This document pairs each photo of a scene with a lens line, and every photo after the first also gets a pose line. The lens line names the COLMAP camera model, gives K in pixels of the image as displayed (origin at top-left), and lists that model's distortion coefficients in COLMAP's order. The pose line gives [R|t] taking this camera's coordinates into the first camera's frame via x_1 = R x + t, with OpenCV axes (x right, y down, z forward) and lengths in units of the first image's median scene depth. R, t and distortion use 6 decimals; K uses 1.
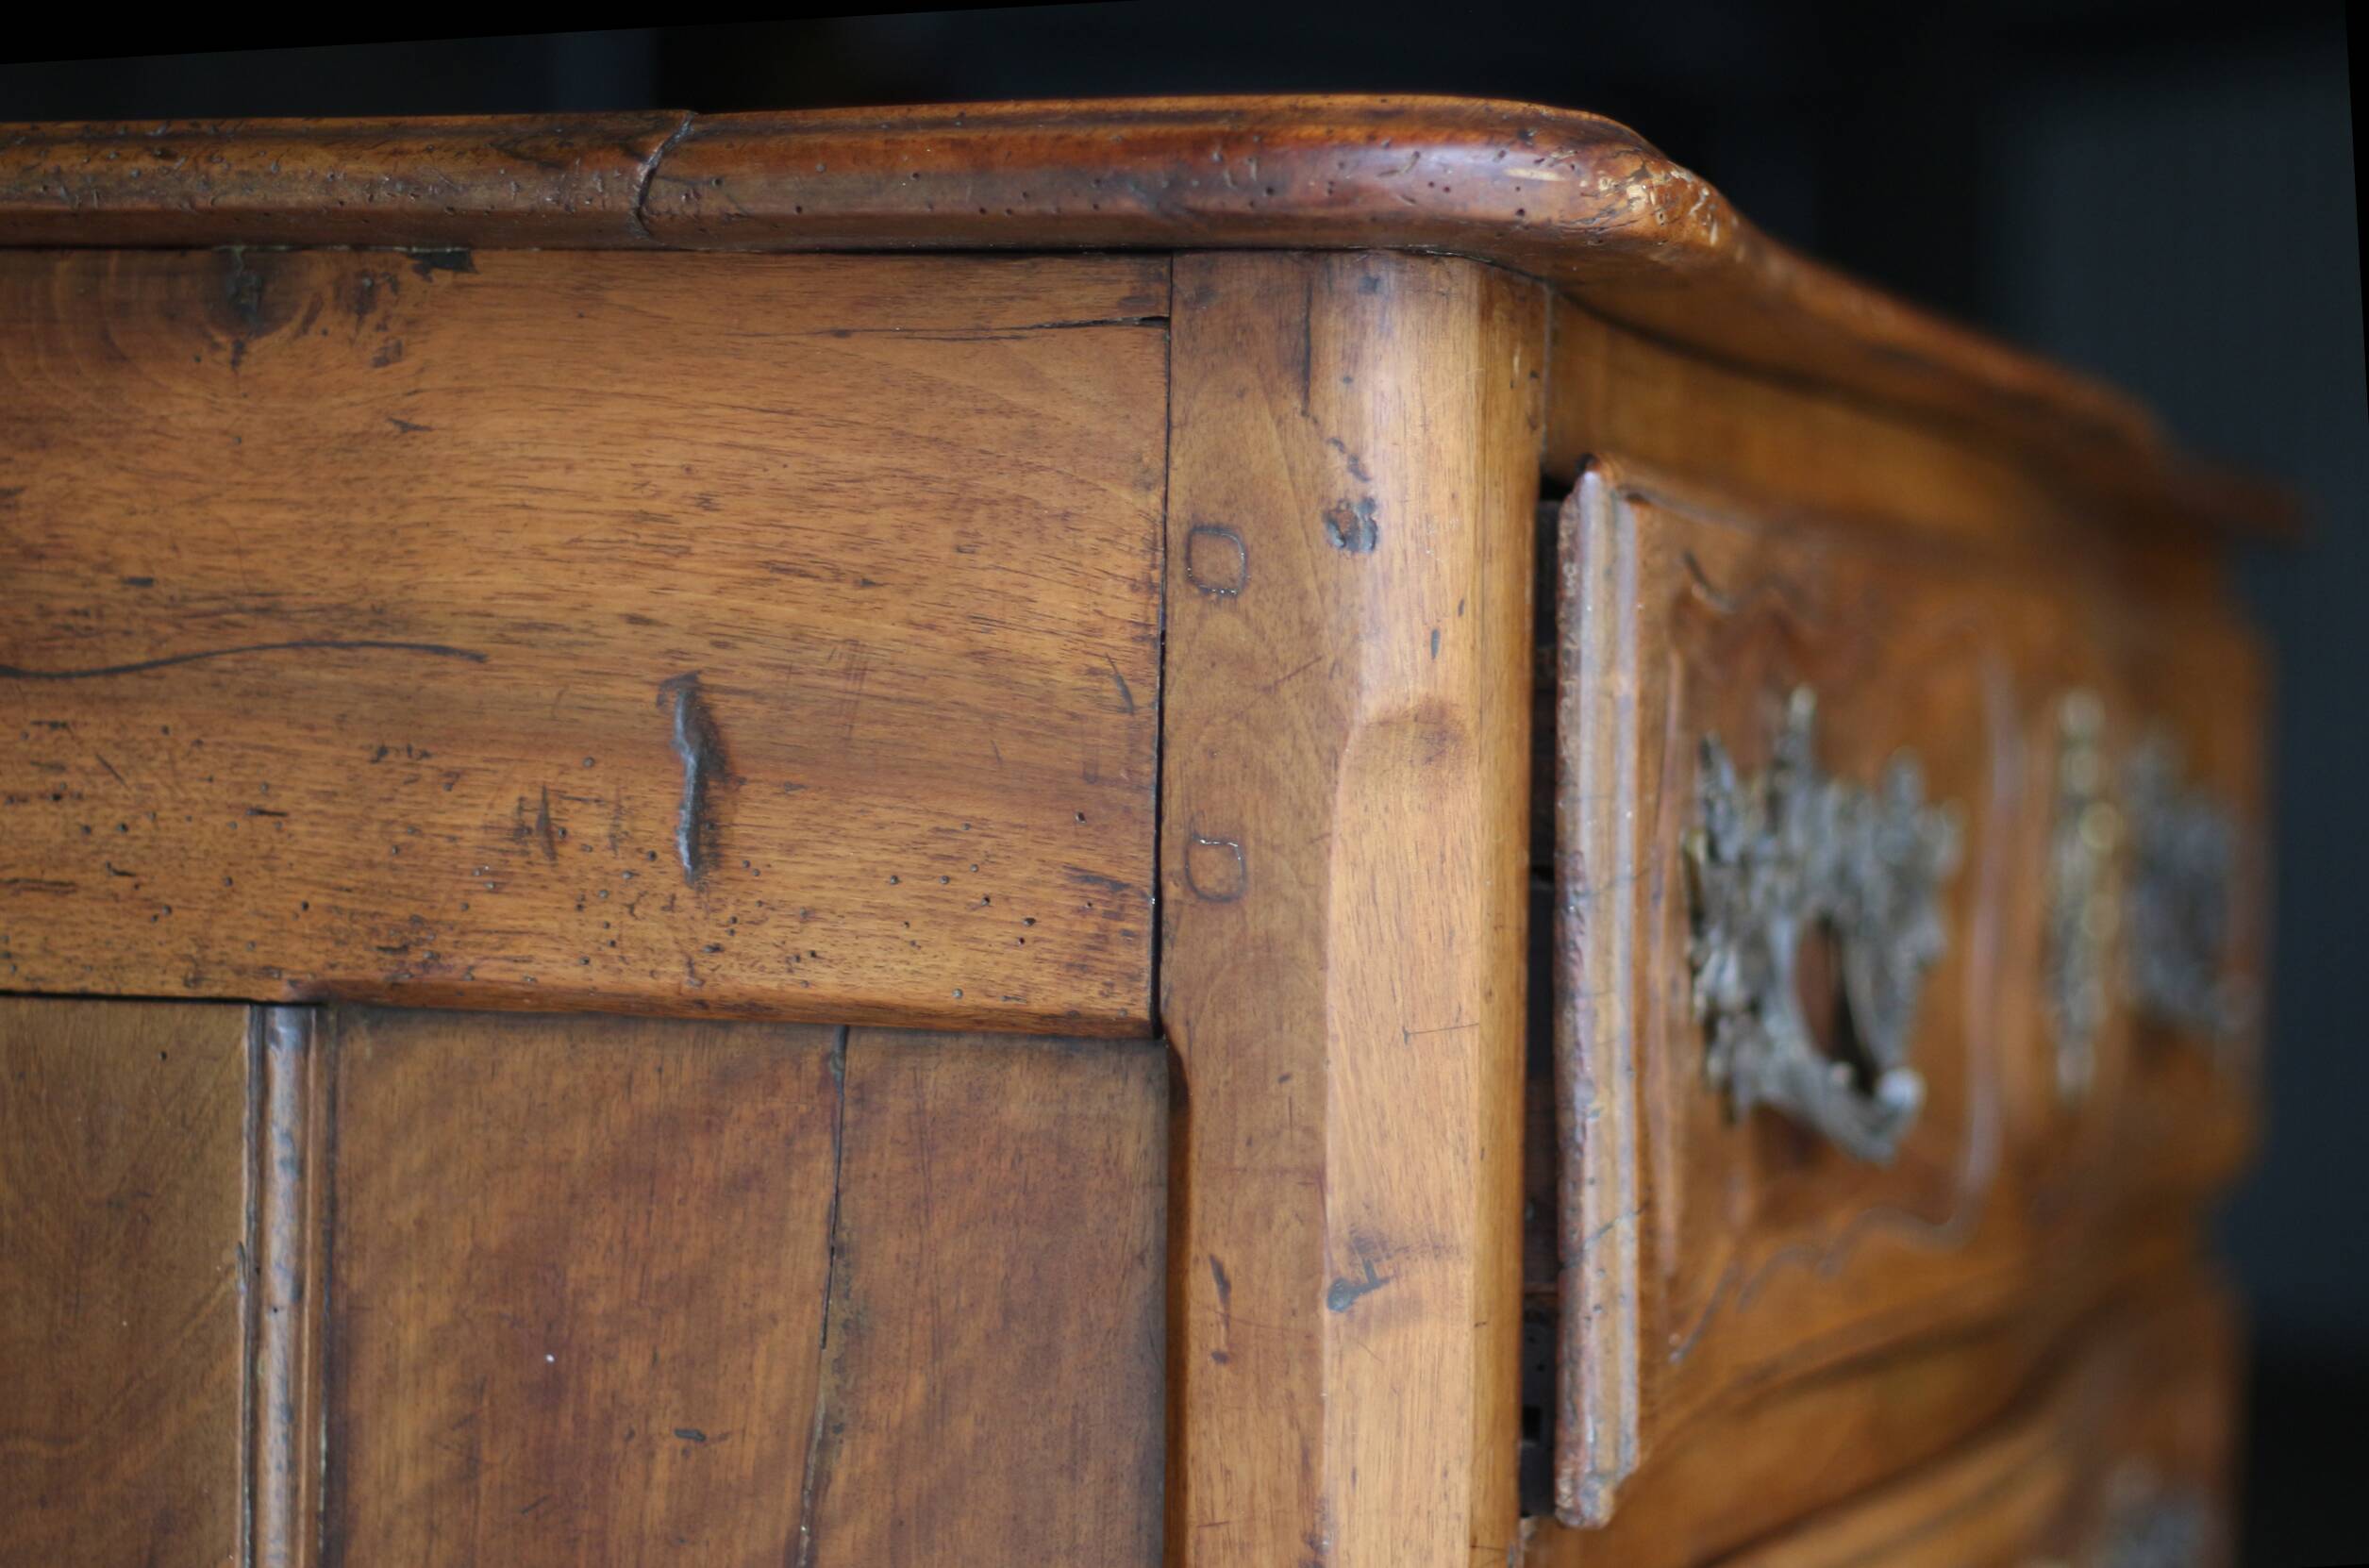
lens RADIAL K [[5926.0, 0, 1184.5], [0, 5926.0, 784.0], [0, 0, 1]] dist [-0.159738, 0.188680]
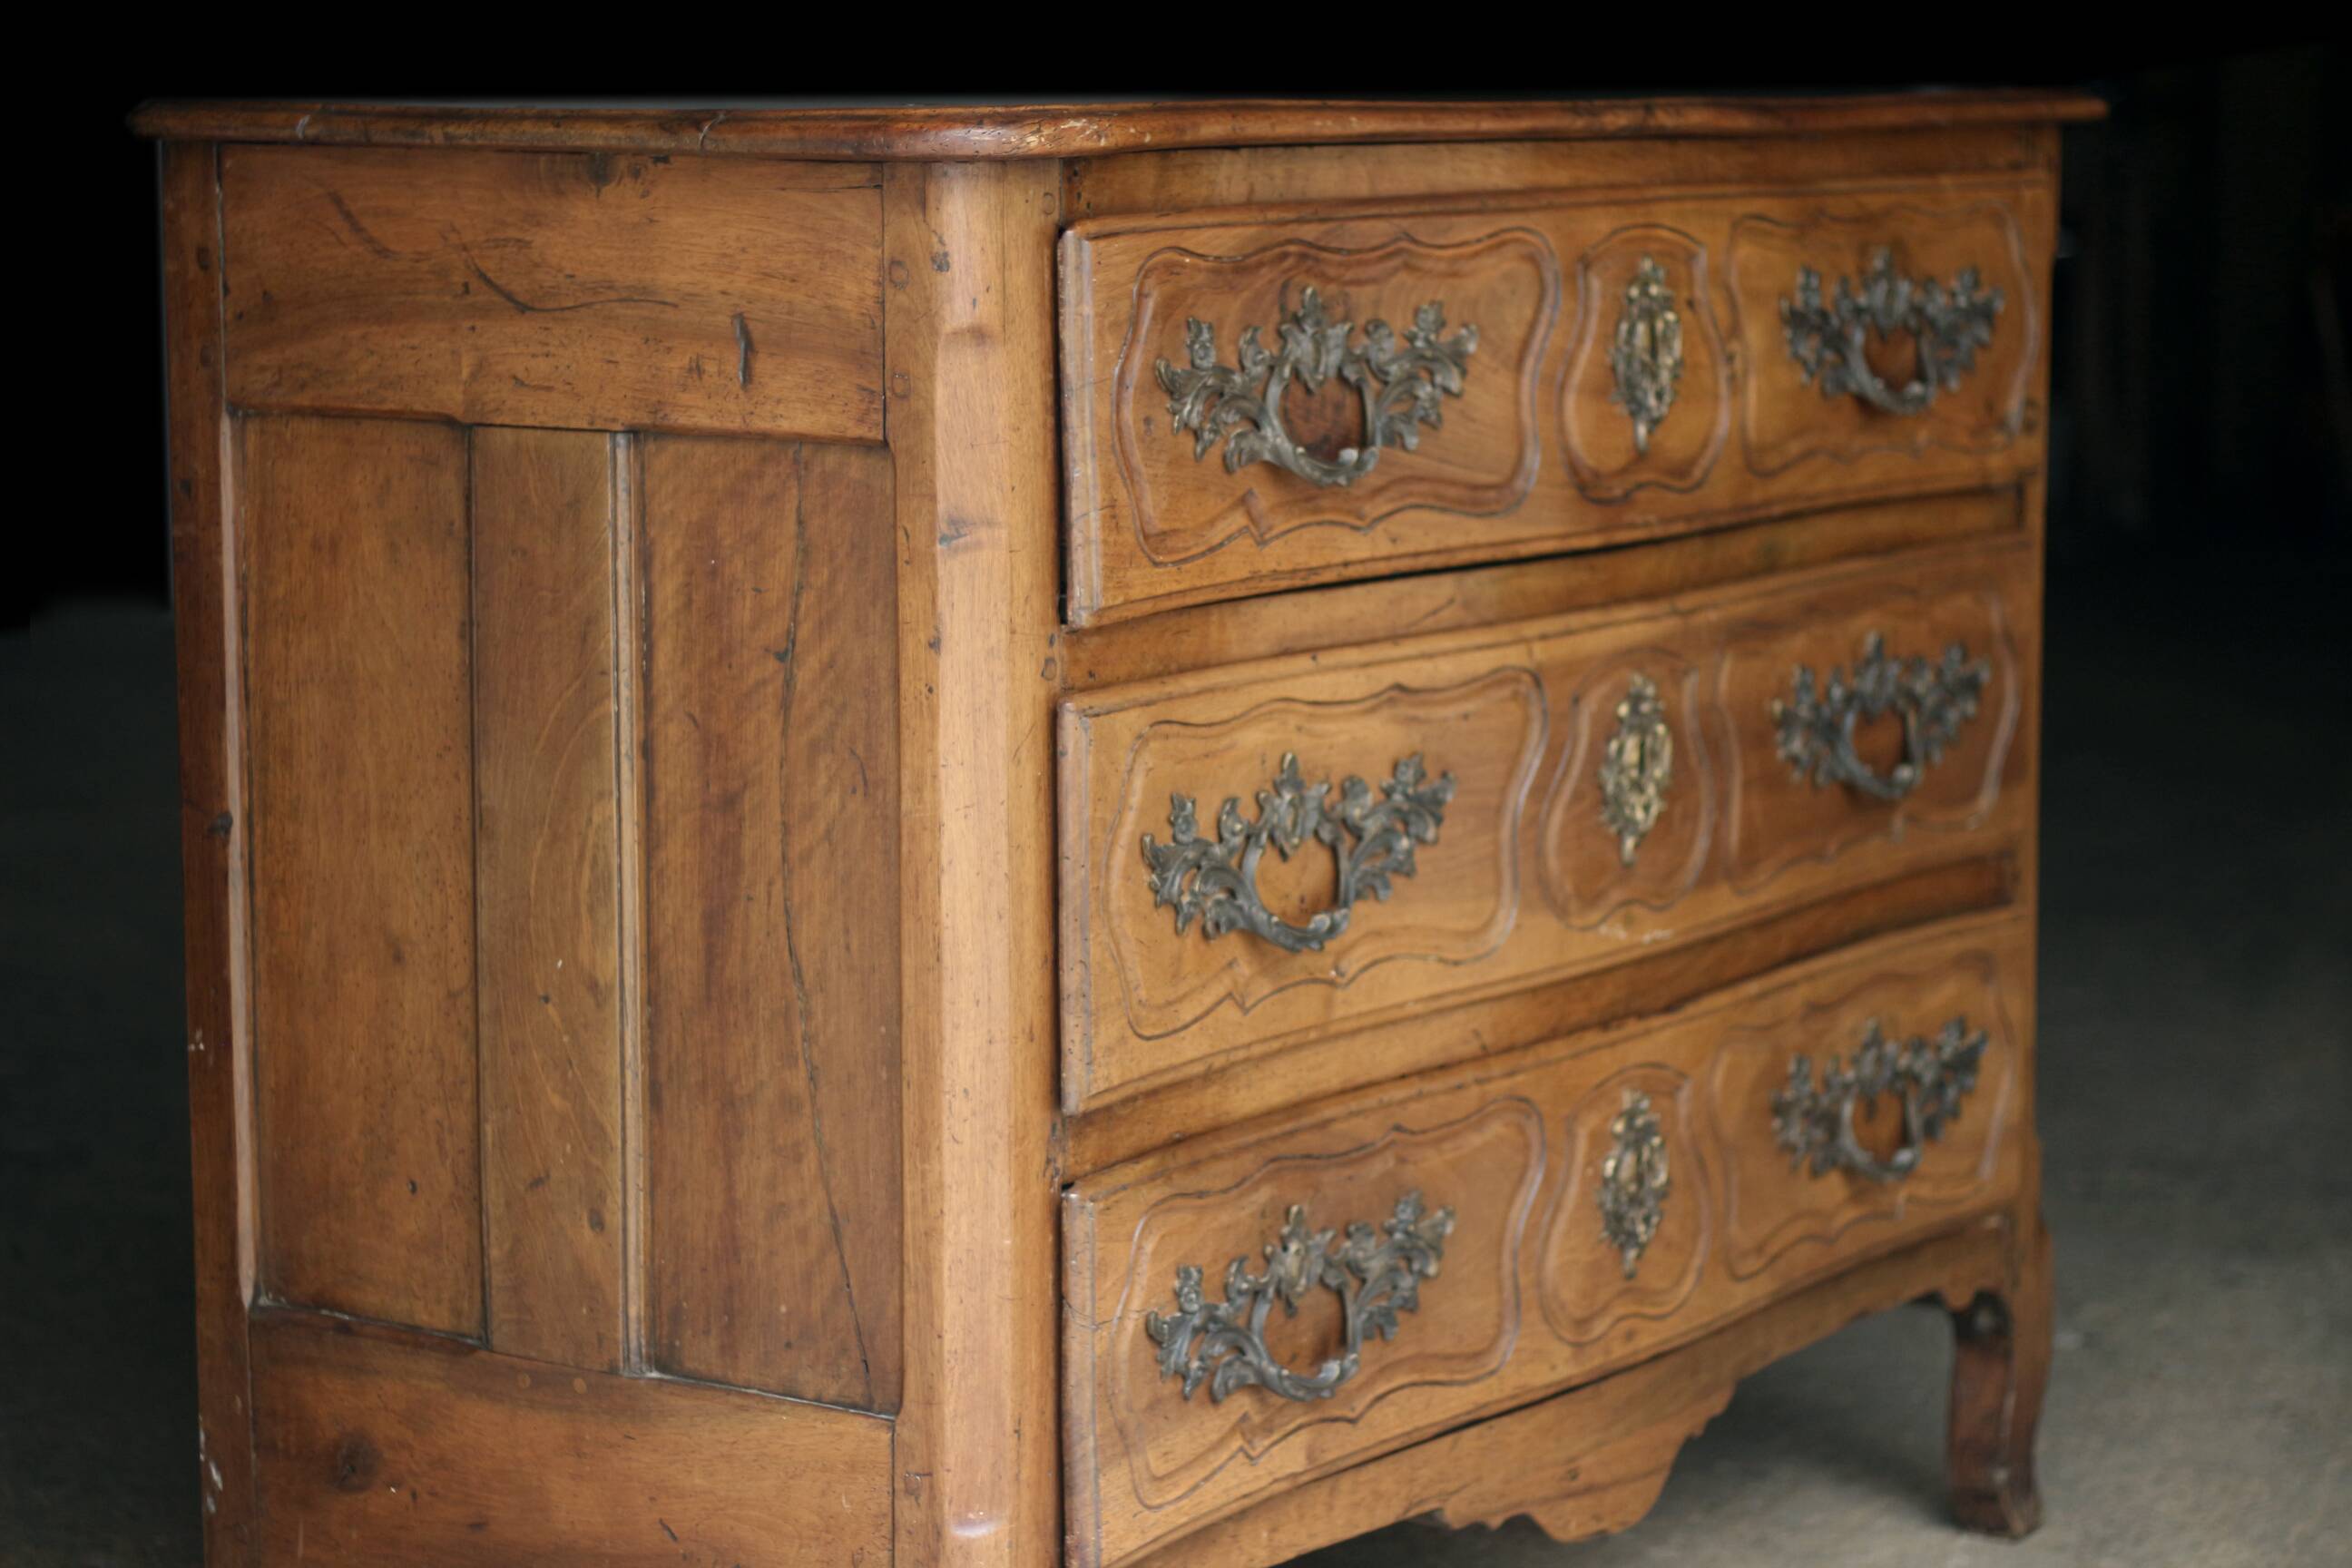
lens RADIAL K [[5621.9, 0, 1176.0], [0, 5621.9, 784.0], [0, 0, 1]] dist [-0.105176, -0.008394]
pose [[0.949364, 0.019929, -0.313545, 0.926283], [0.021302, 0.991607, 0.127525, -0.129315], [0.313455, -0.127747, 0.940971, -1.409689]]
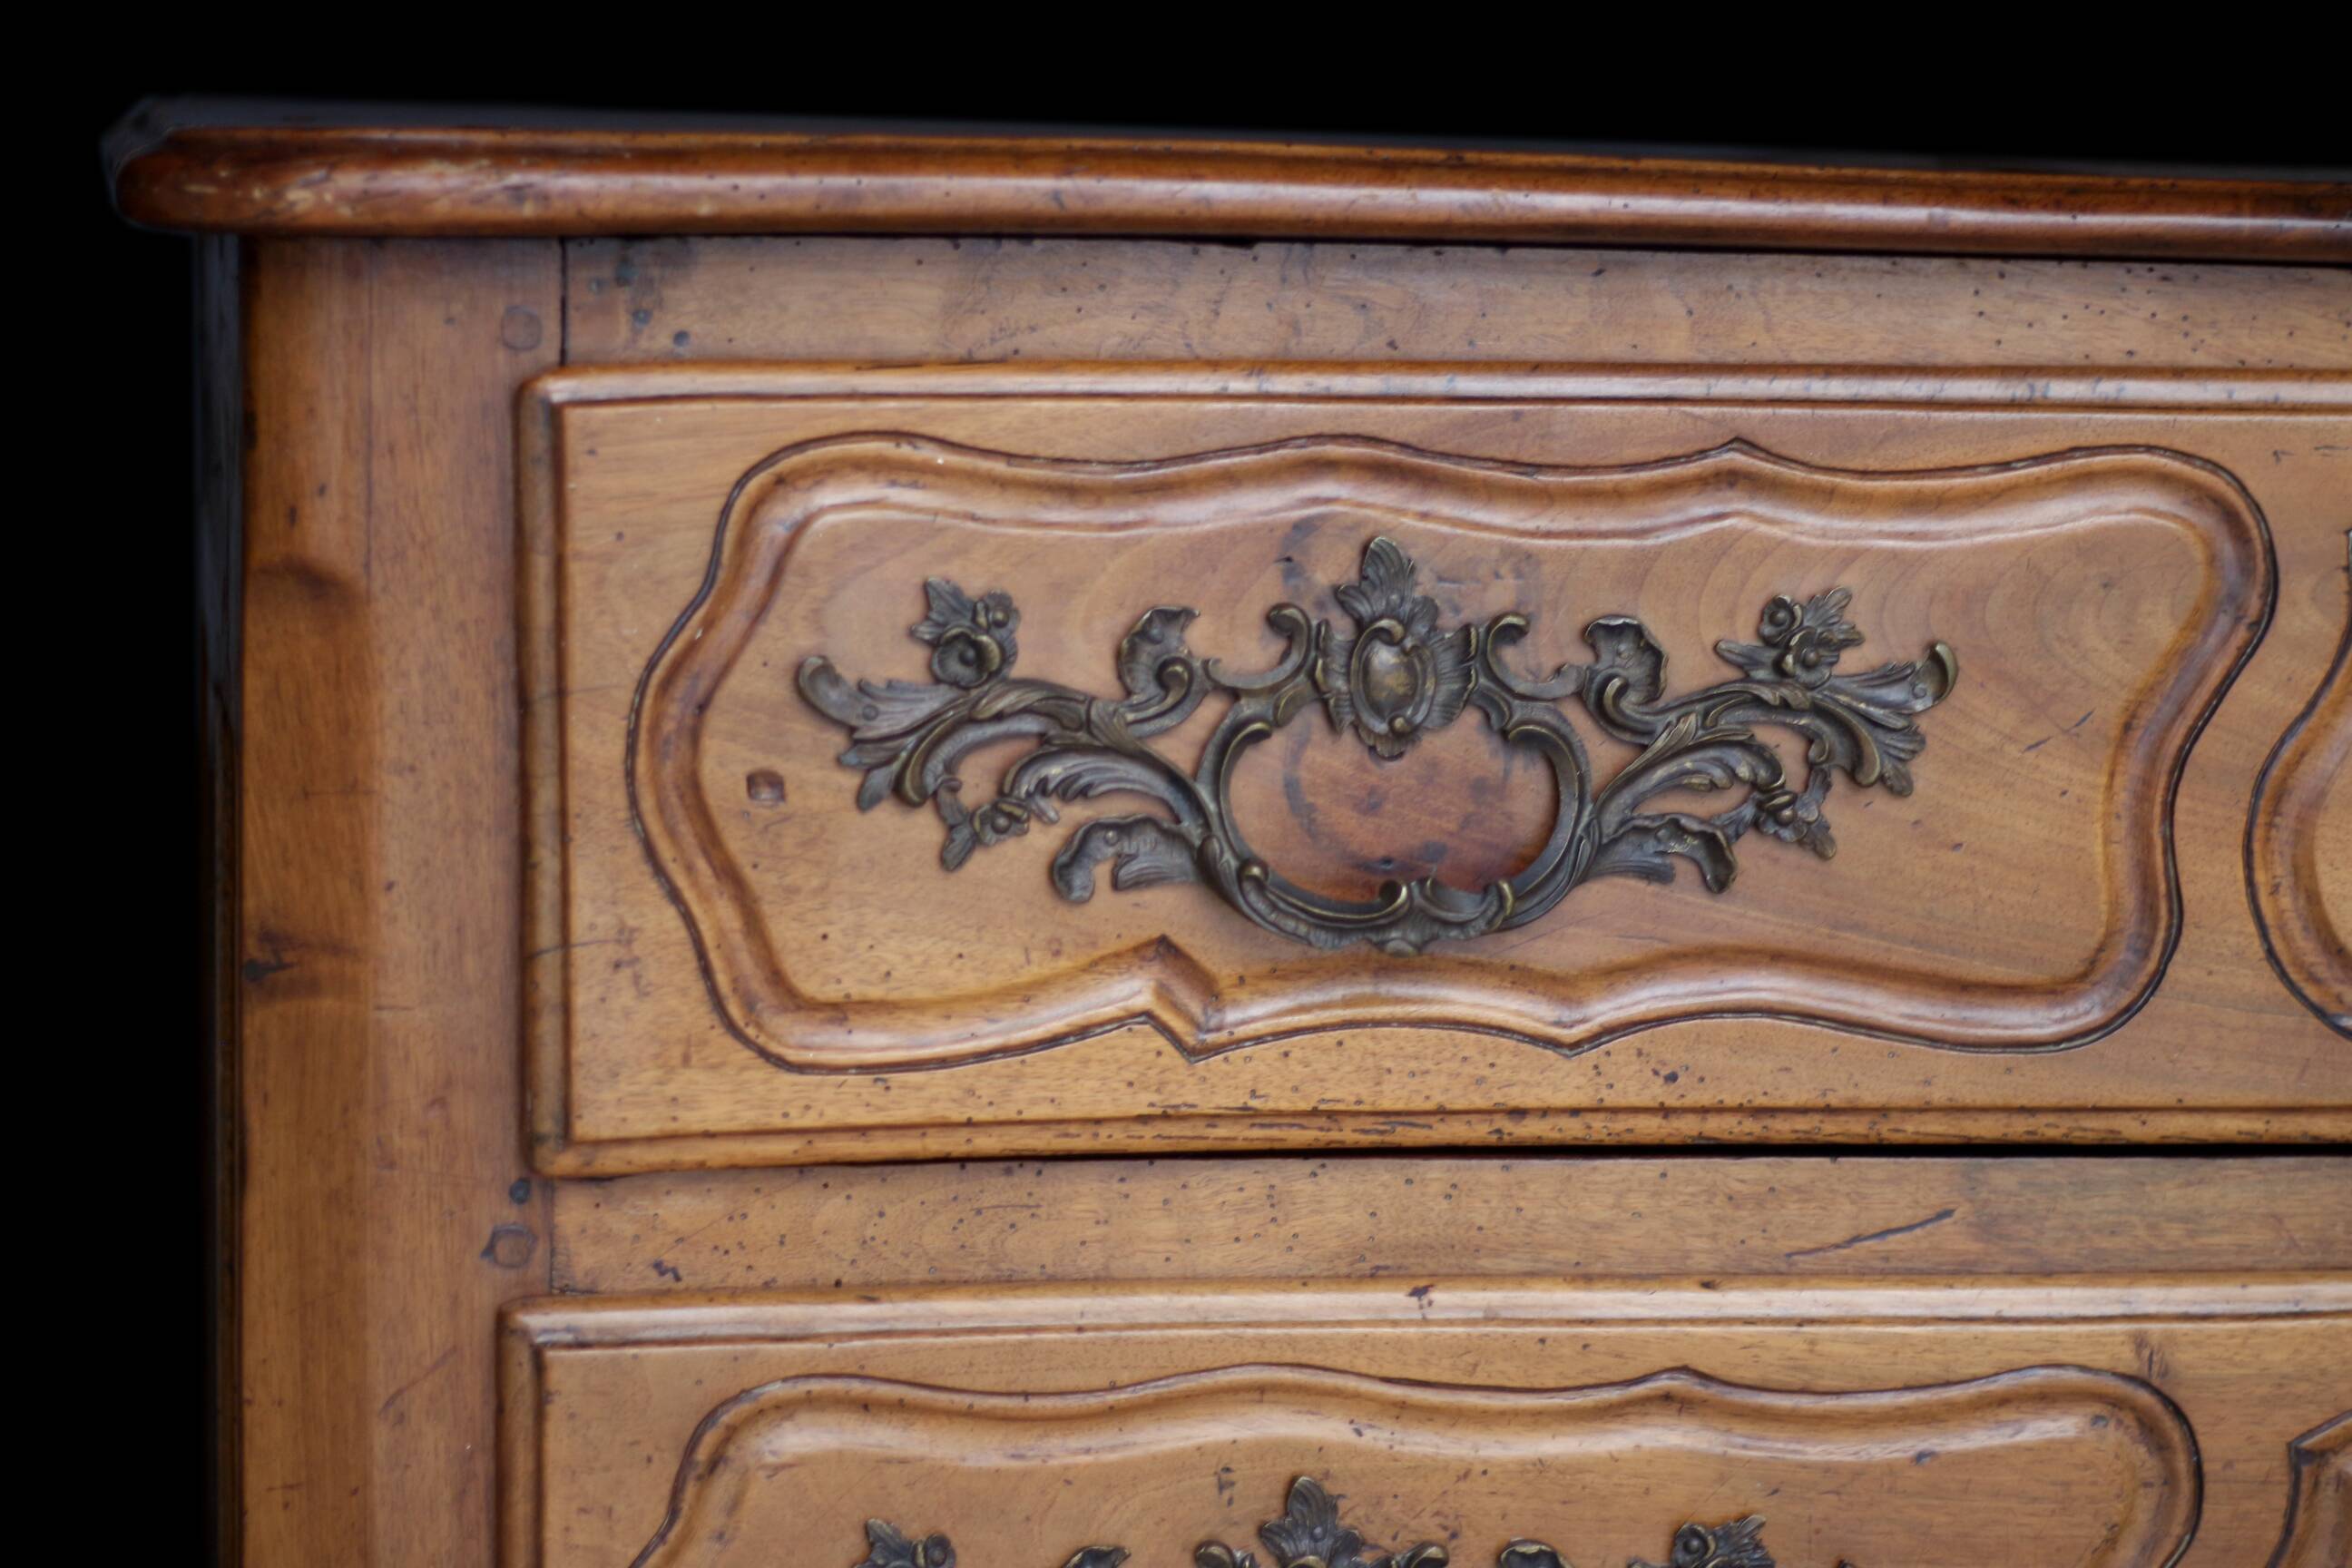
lens RADIAL K [[5657.4, 0, 1133.5], [0, 5657.4, 786.8], [0, 0, 1]] dist [-0.086104, -0.083046]
pose [[0.460887, 0.100644, -0.881734, 1.276533], [-0.012473, 0.994185, 0.106960, -0.102151], [0.887371, -0.038298, 0.459462, 0.547591]]
